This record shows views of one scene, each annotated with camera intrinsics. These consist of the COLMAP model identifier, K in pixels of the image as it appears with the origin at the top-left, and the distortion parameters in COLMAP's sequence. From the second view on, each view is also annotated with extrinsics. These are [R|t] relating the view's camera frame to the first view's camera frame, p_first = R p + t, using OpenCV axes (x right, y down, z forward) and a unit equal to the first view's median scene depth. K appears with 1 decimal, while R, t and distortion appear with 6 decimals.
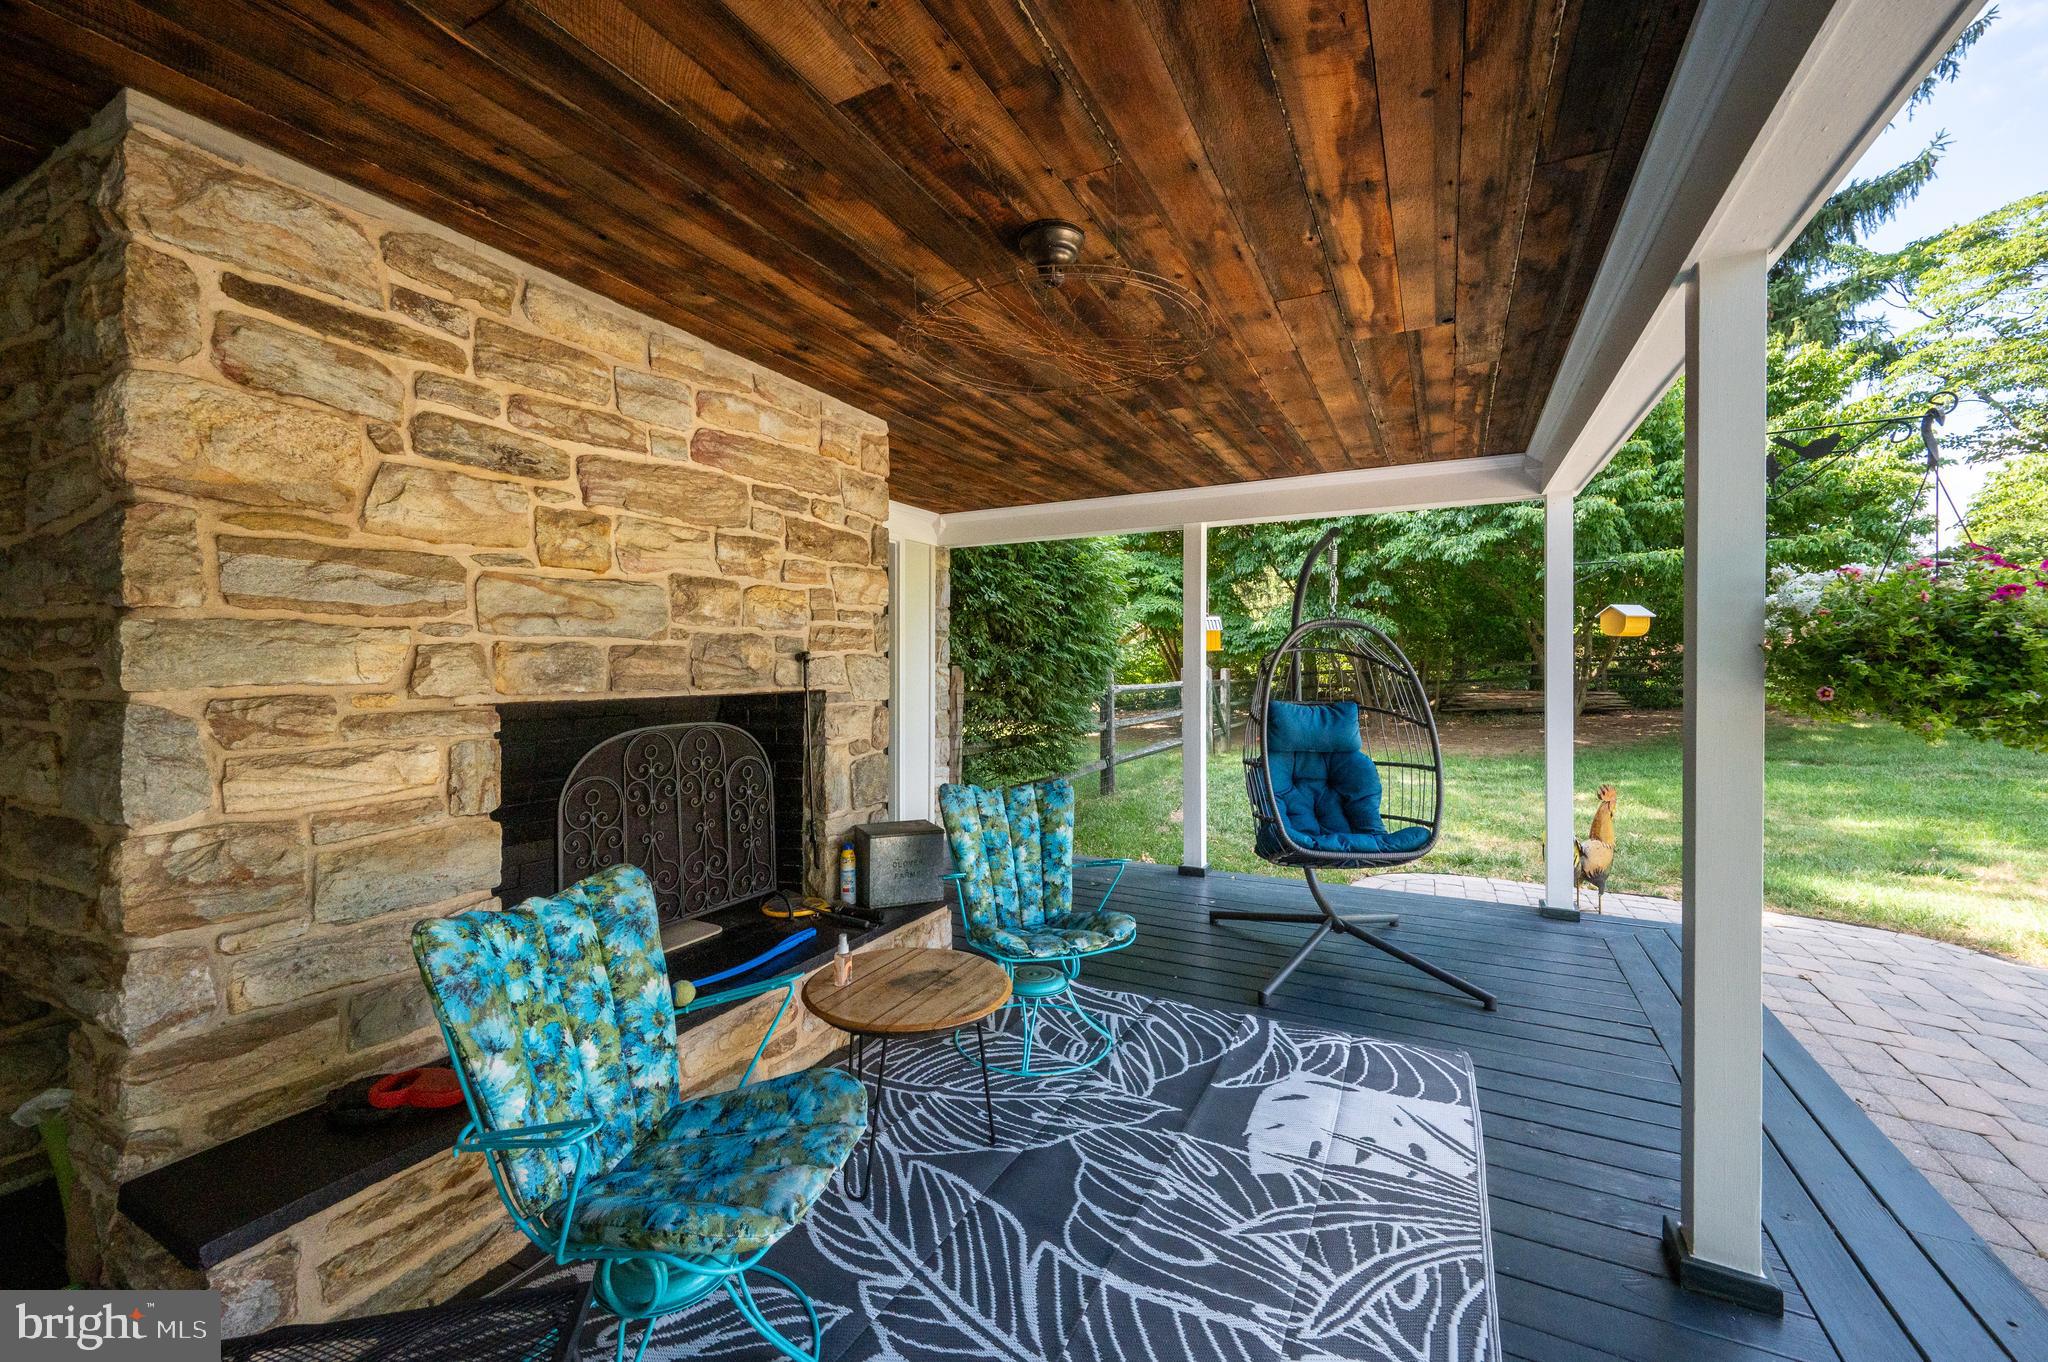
lens RADIAL K [[808.5, 0, 1026.1], [0, 808.5, 662.6], [0, 0, 1]] dist [-0.000061, -0.001240]
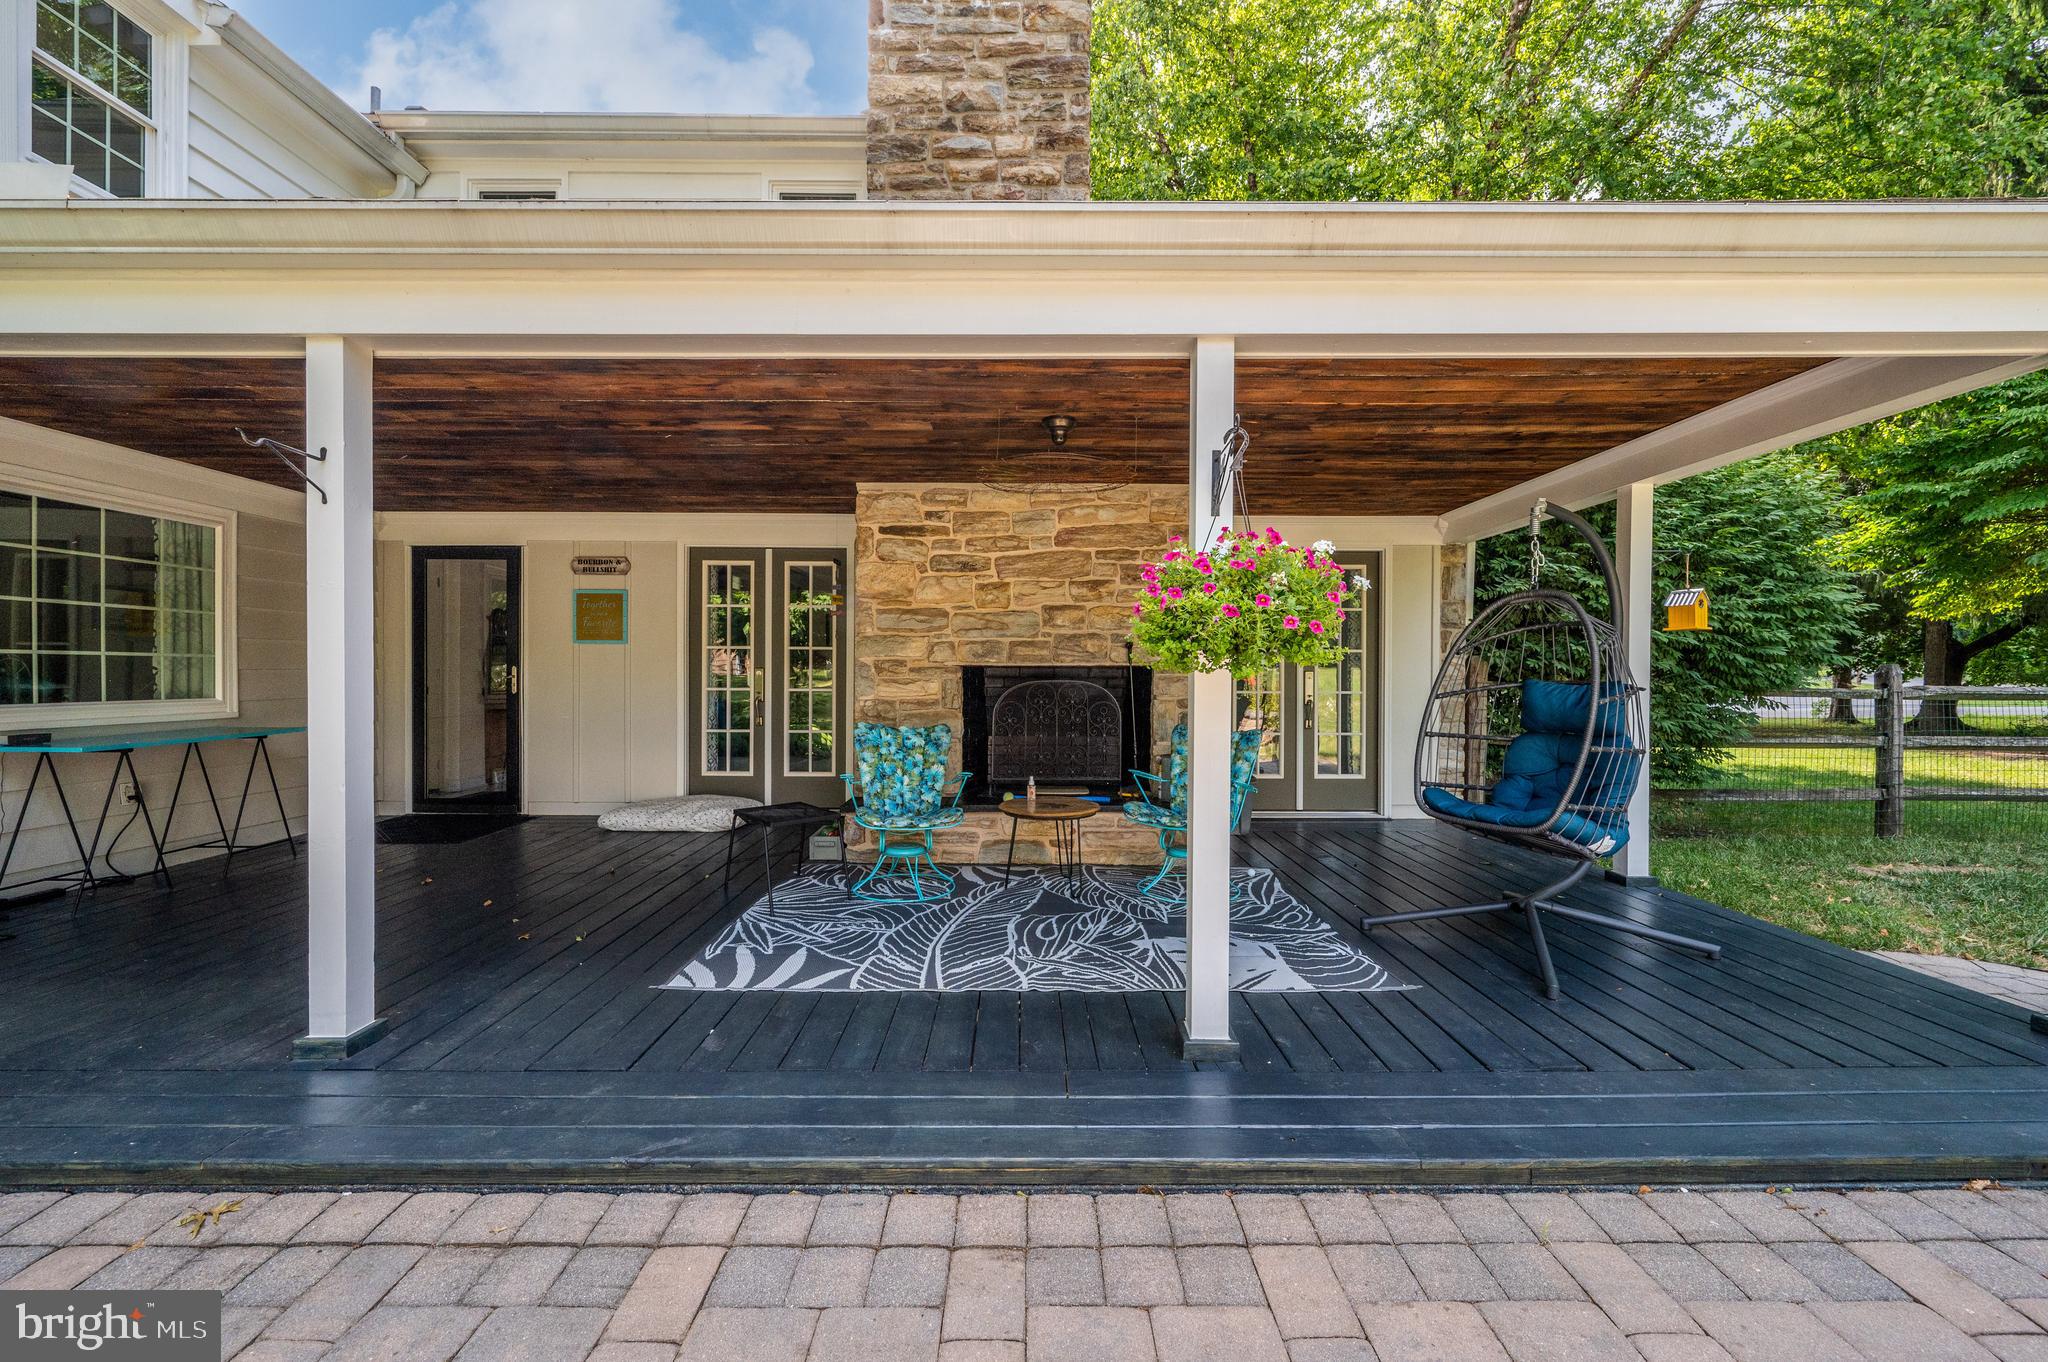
lens RADIAL K [[808.5, 0, 1046.2], [0, 808.5, 682.2], [0, 0, 1]] dist [-0.000061, -0.001240]
pose [[0.471925, 0.010929, -0.881571, 1.709987], [0.001510, 0.999912, 0.013205, 0.071622], [0.881637, -0.007563, 0.471867, 0.058195]]
